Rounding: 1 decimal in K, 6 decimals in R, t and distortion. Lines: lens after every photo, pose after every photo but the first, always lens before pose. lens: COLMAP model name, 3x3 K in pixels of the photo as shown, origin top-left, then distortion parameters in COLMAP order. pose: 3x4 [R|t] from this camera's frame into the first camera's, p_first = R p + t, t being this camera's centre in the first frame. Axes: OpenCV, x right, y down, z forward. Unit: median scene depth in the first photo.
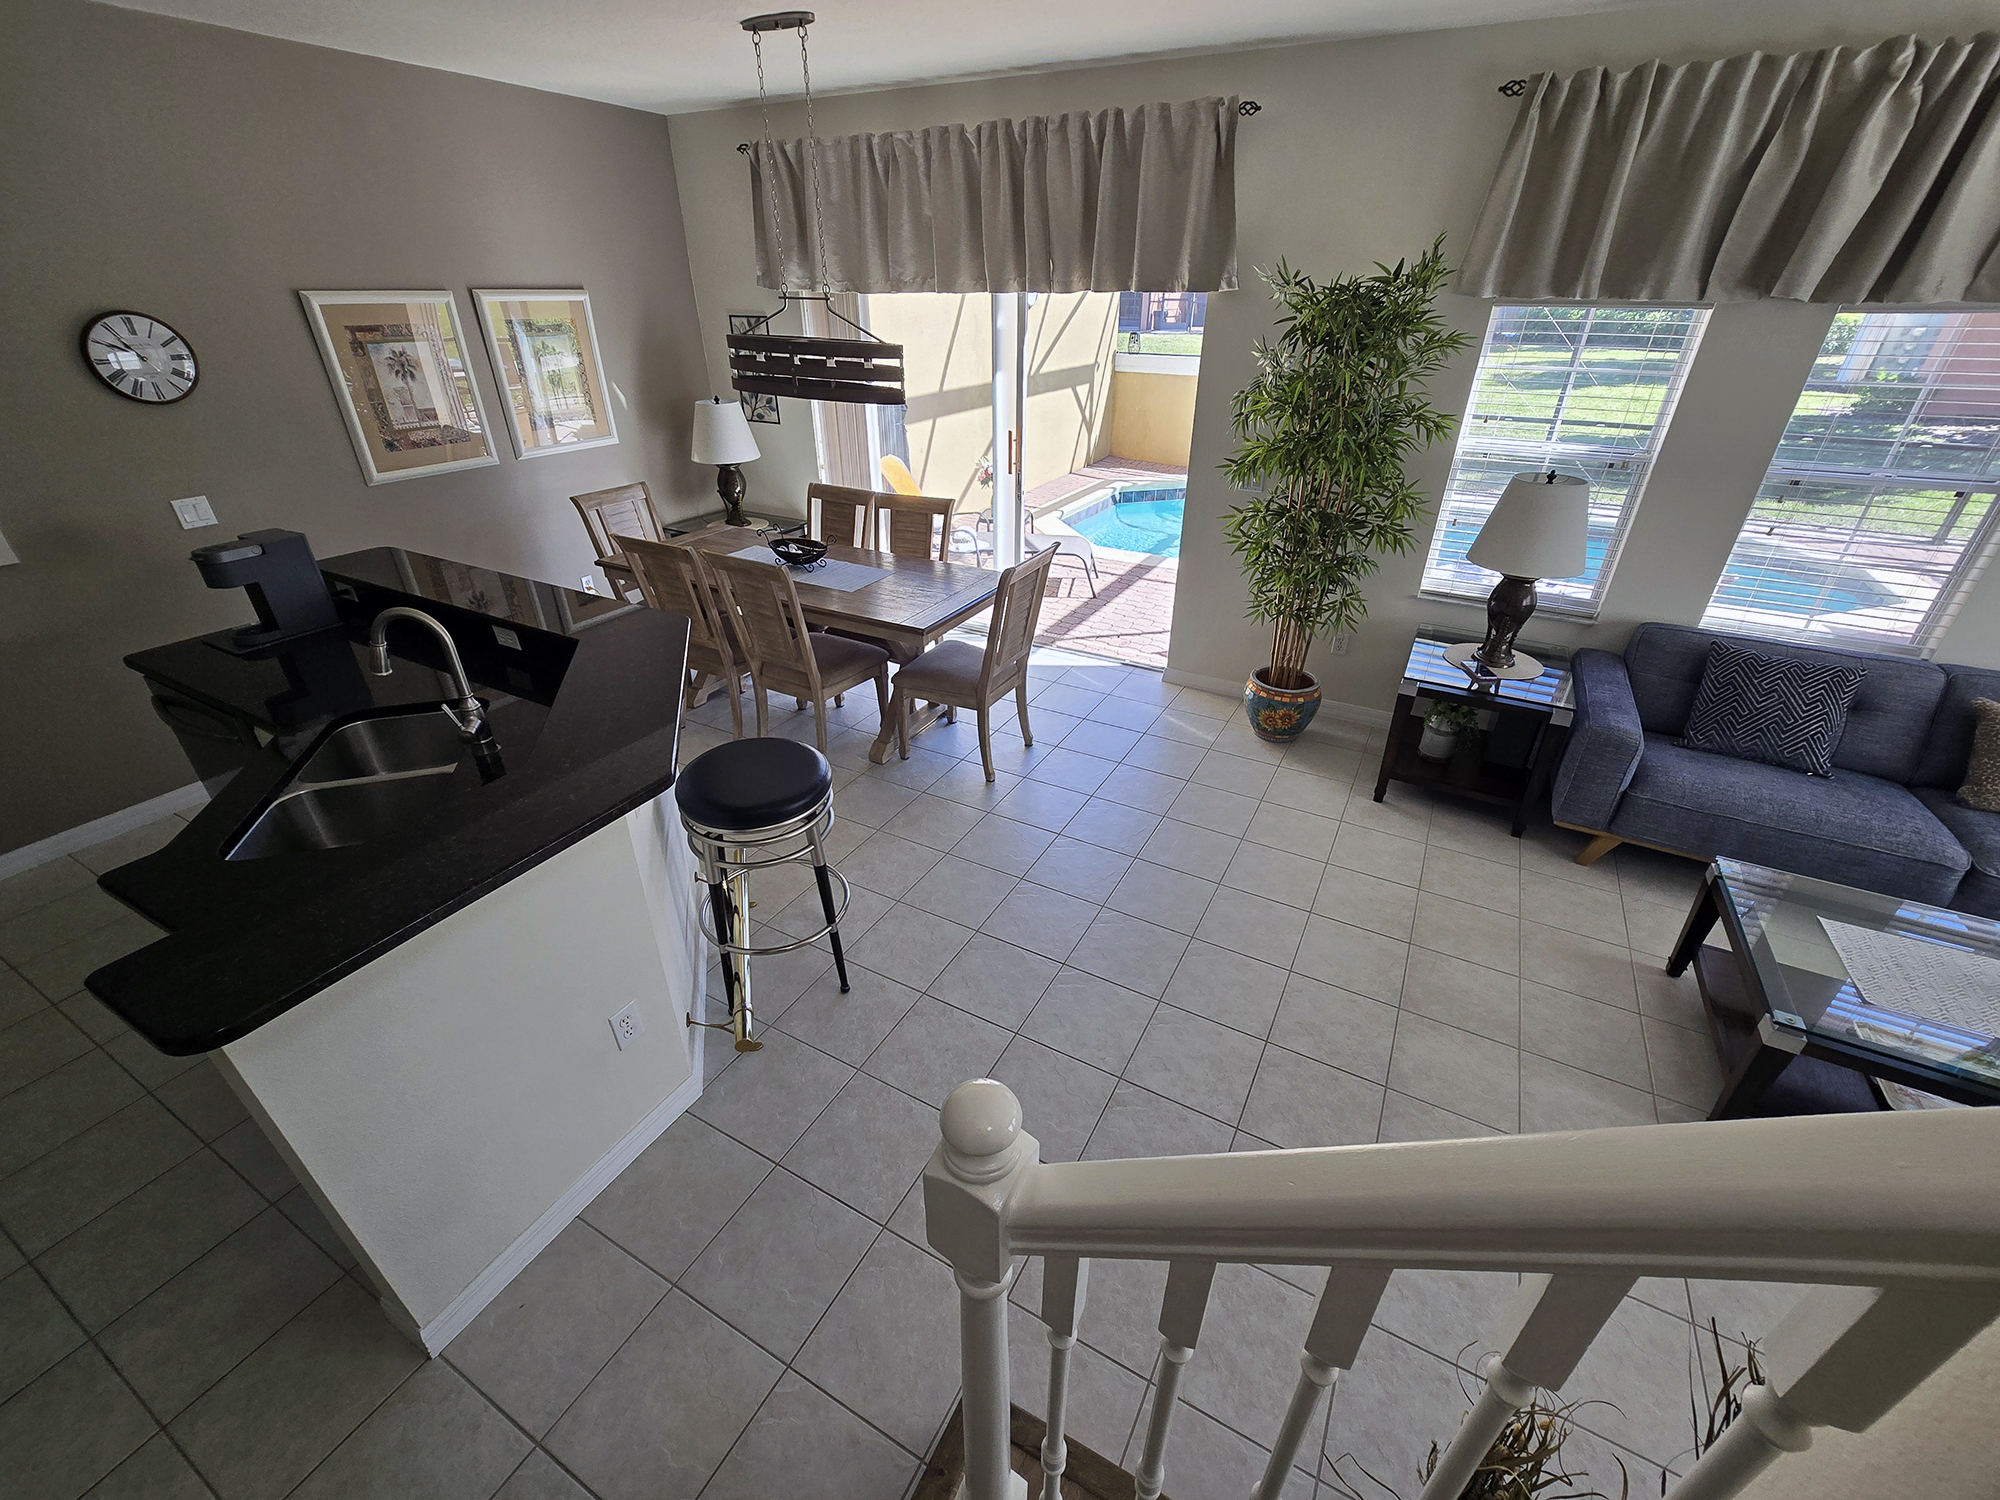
lens RADIAL K [[826.7, 0, 1013.6], [0, 826.7, 744.4], [0, 0, 1]] dist [-0.000966, 0.000600]
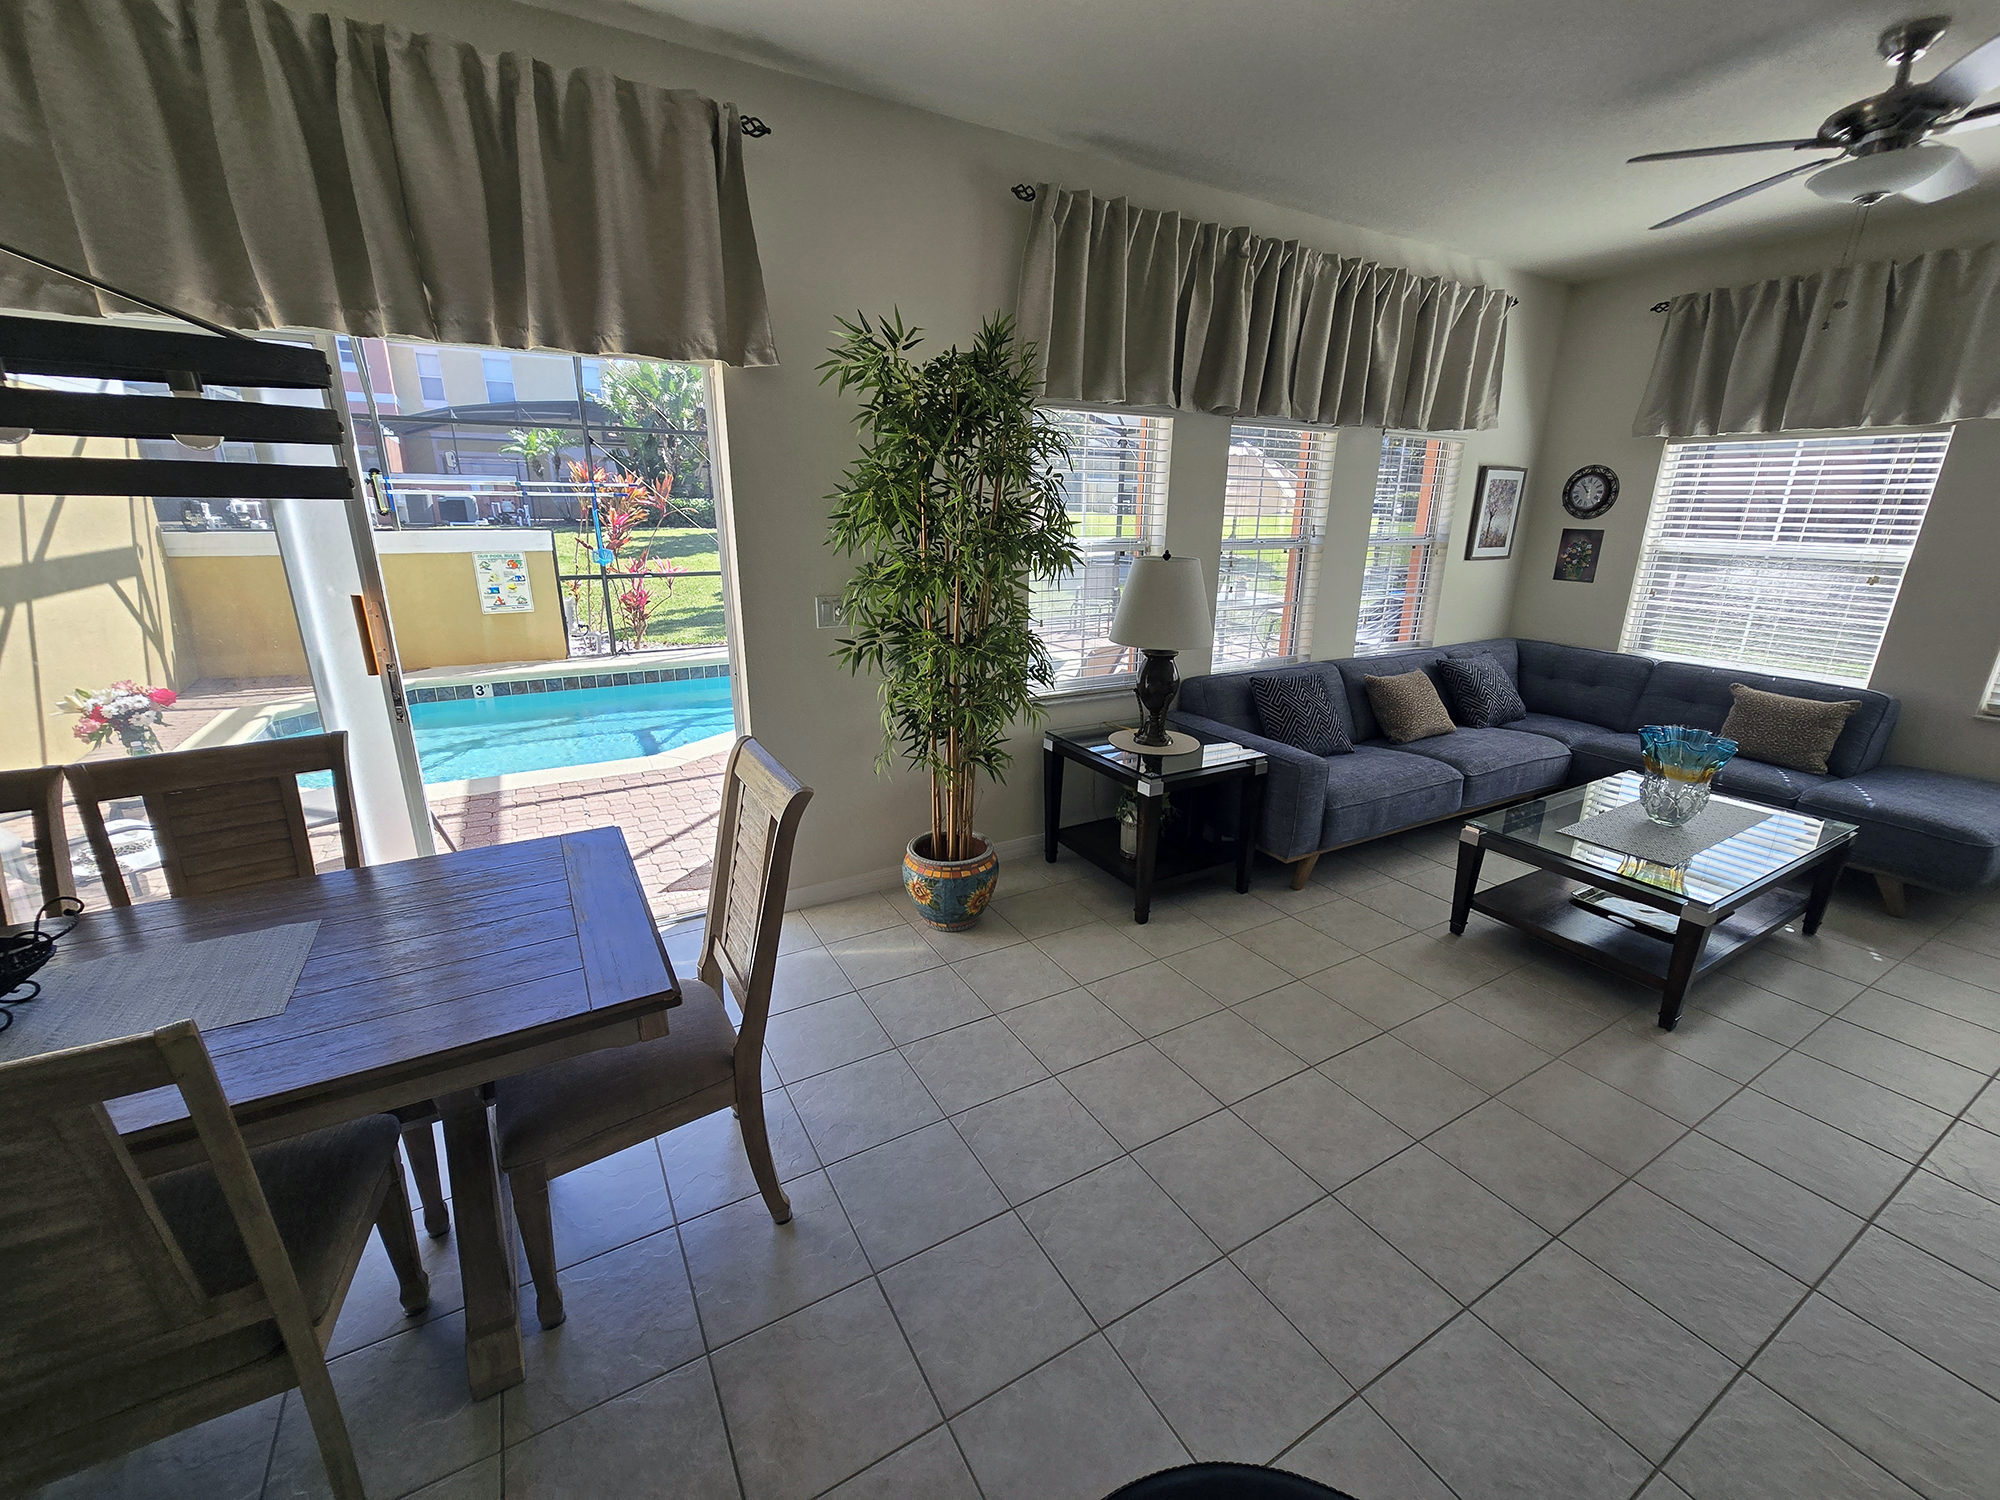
lens RADIAL K [[826.7, 0, 1003.3], [0, 826.7, 749.6], [0, 0, 1]] dist [-0.000966, 0.000600]
pose [[0.516209, -0.242892, 0.821299, -0.305948], [0.406963, 0.913332, 0.014323, -0.168054], [-0.753598, 0.326845, 0.570318, 0.538596]]
